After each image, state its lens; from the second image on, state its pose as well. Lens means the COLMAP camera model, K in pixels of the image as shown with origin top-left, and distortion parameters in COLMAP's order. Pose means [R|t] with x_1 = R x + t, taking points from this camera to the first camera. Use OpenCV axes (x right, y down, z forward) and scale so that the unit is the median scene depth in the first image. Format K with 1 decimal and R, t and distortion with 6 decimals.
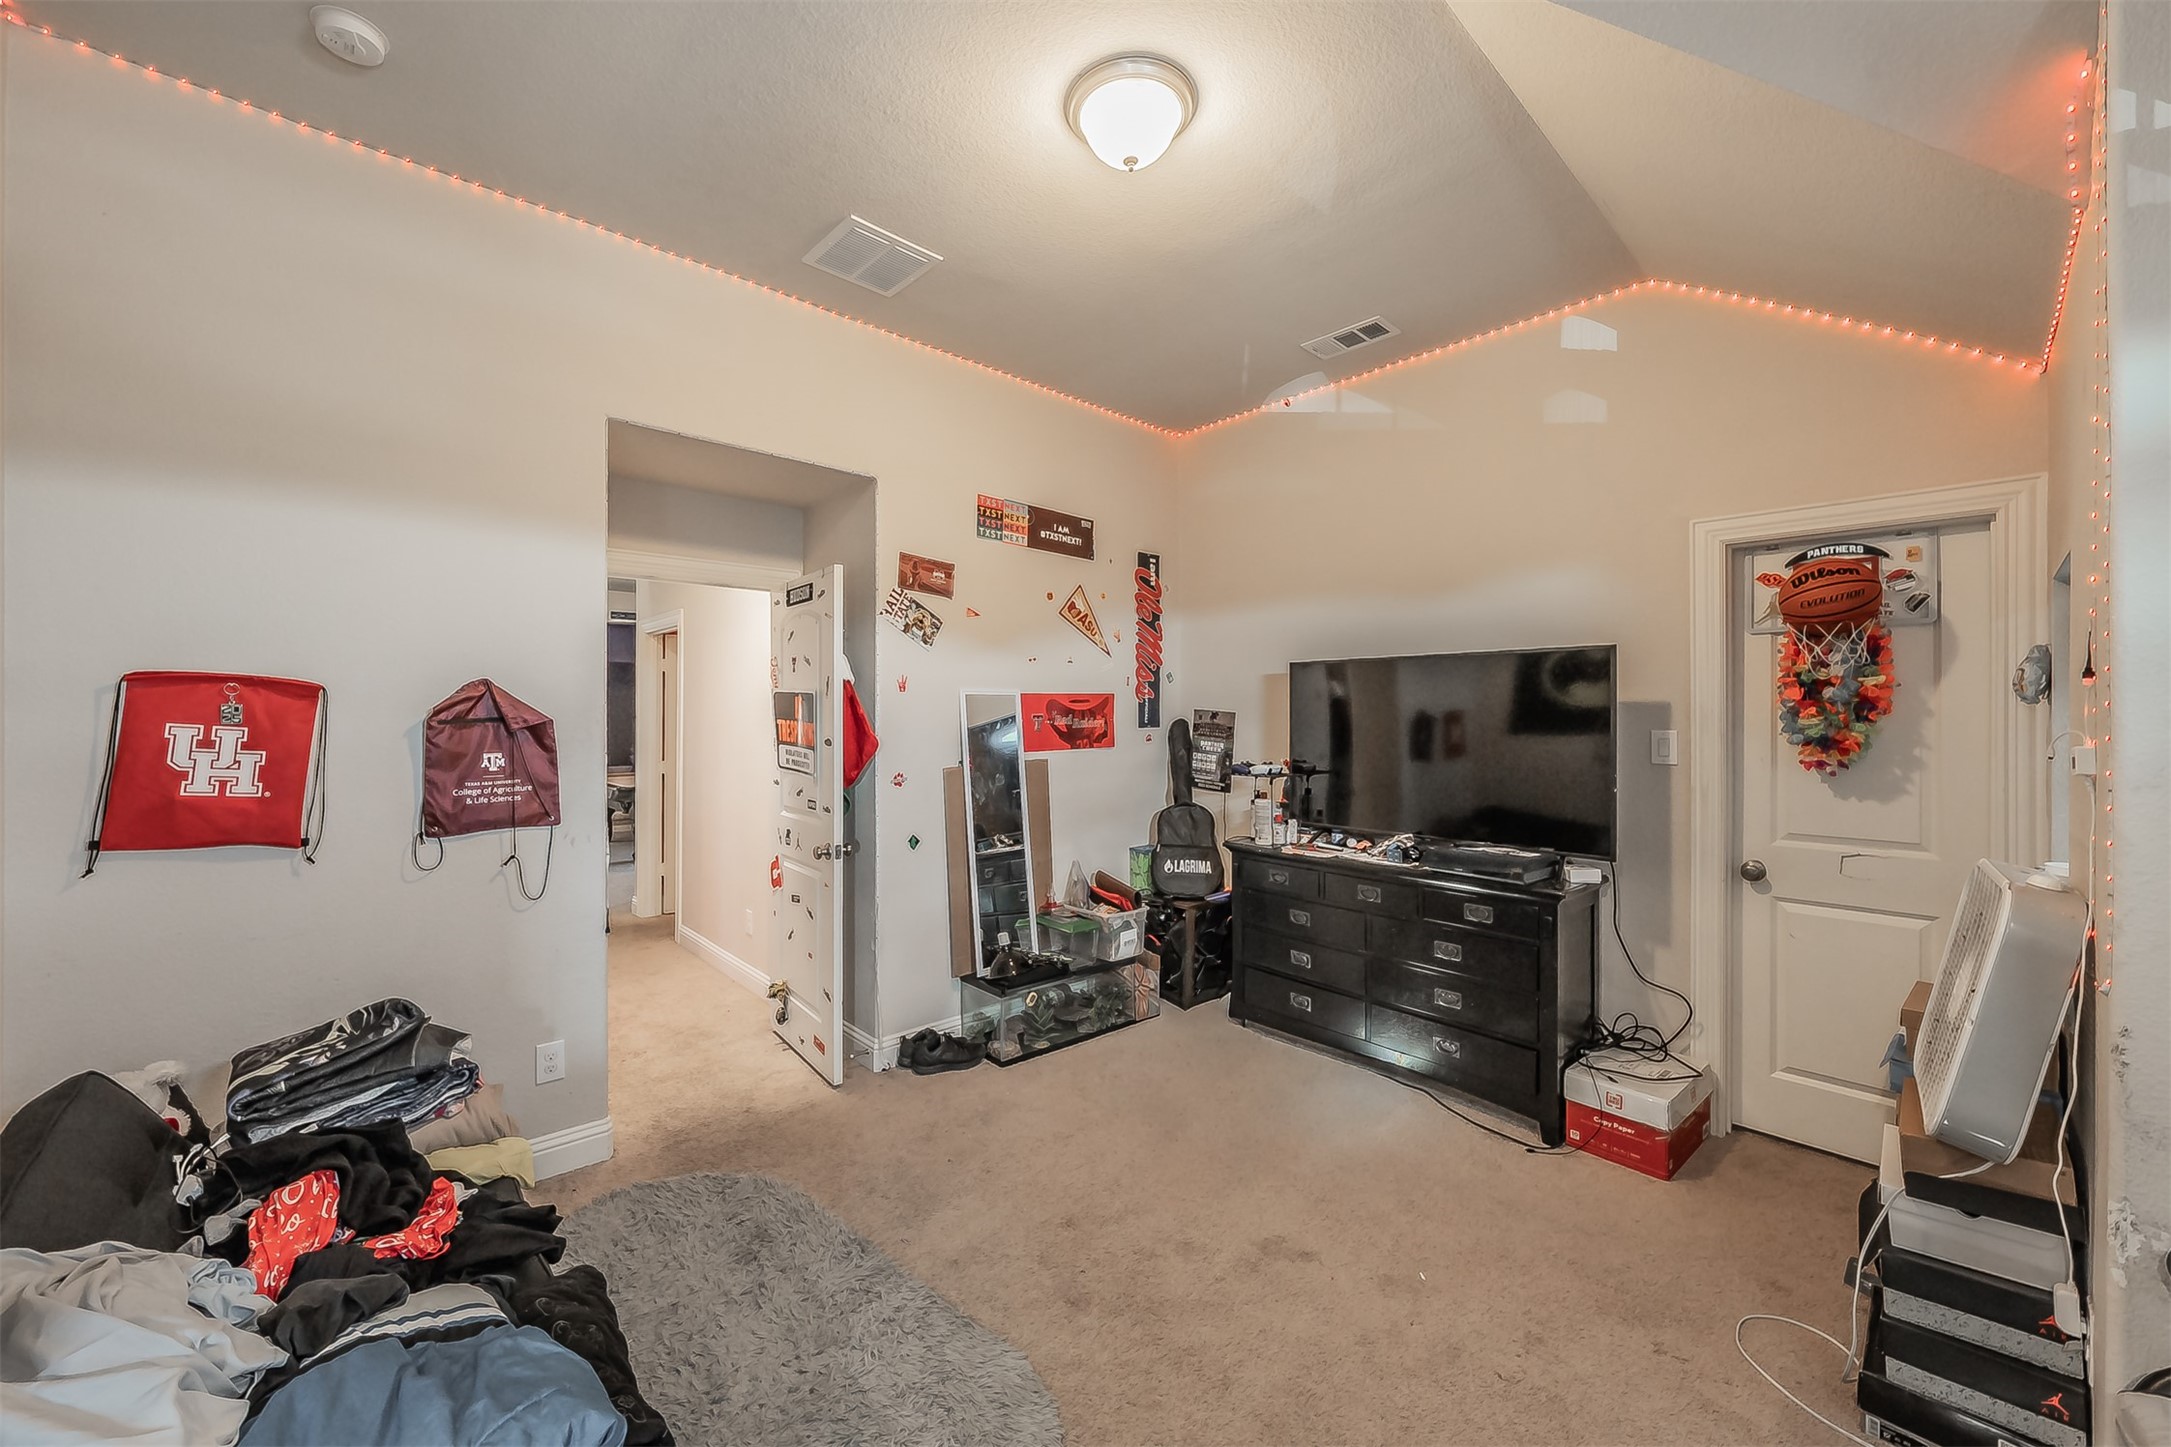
lens RADIAL K [[826.8, 0, 1085.5], [0, 826.8, 723.5], [0, 0, 1]] dist [-0.000570, -0.000070]
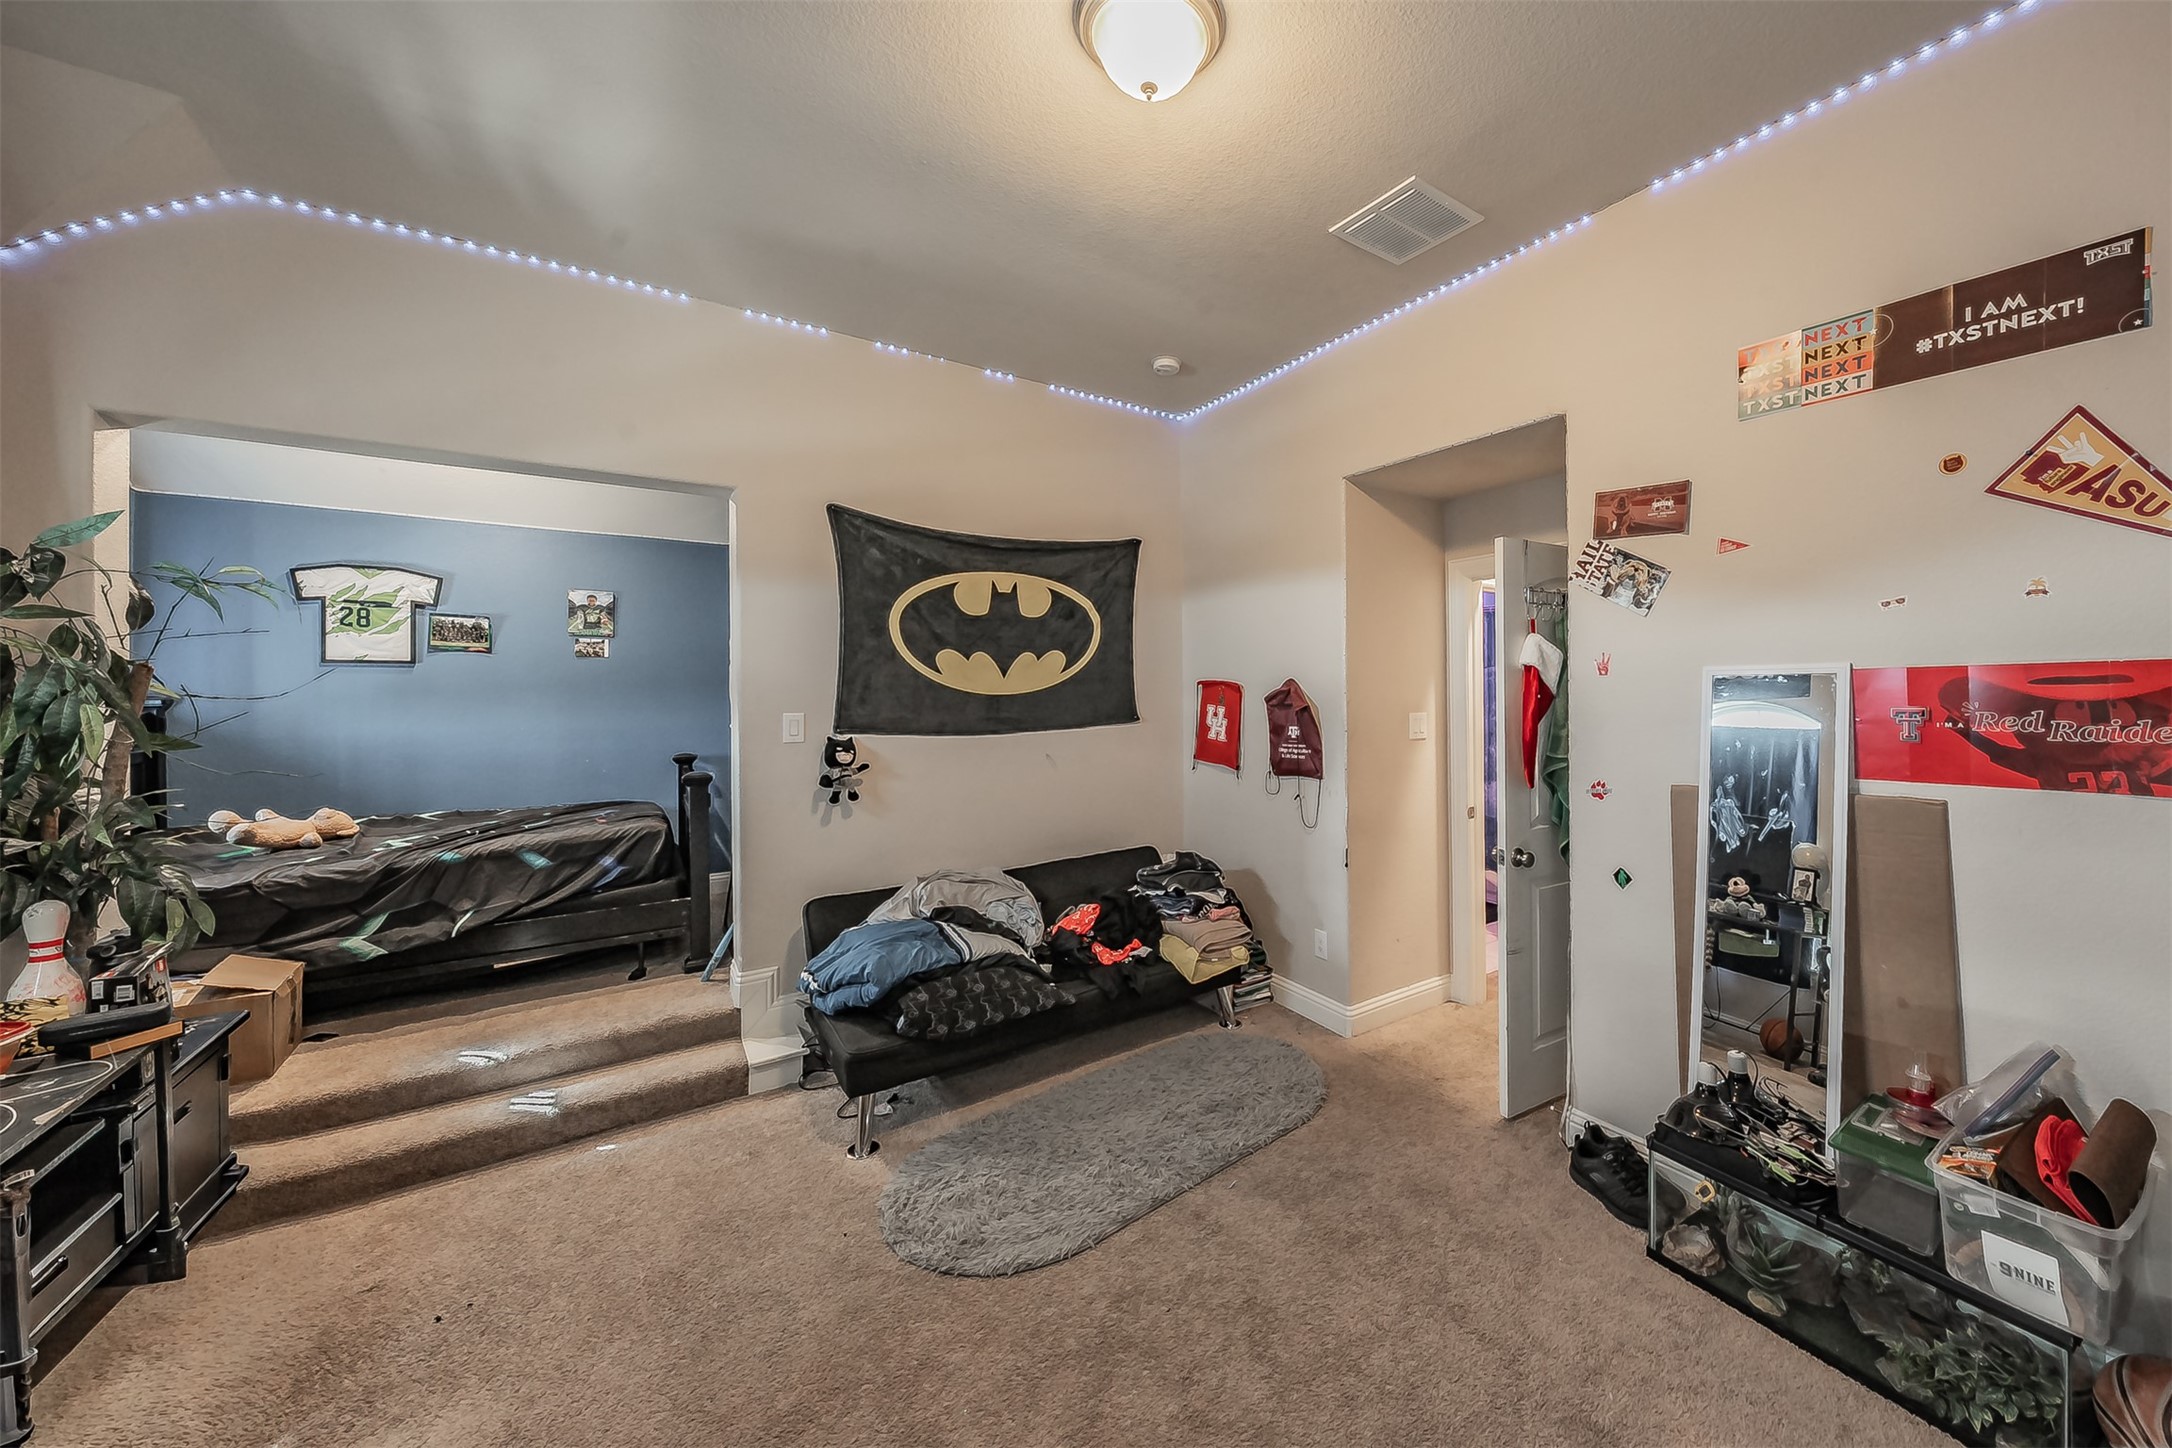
lens RADIAL K [[739.3, 0, 1126.9], [0, 739.3, 686.8], [0, 0, 1]] dist [-0.000598, 0.000069]
pose [[-0.150771, -0.001176, -0.988568, 0.517732], [0.000719, 0.999999, -0.001299, -0.027085], [0.988569, -0.000906, -0.150770, 0.669218]]
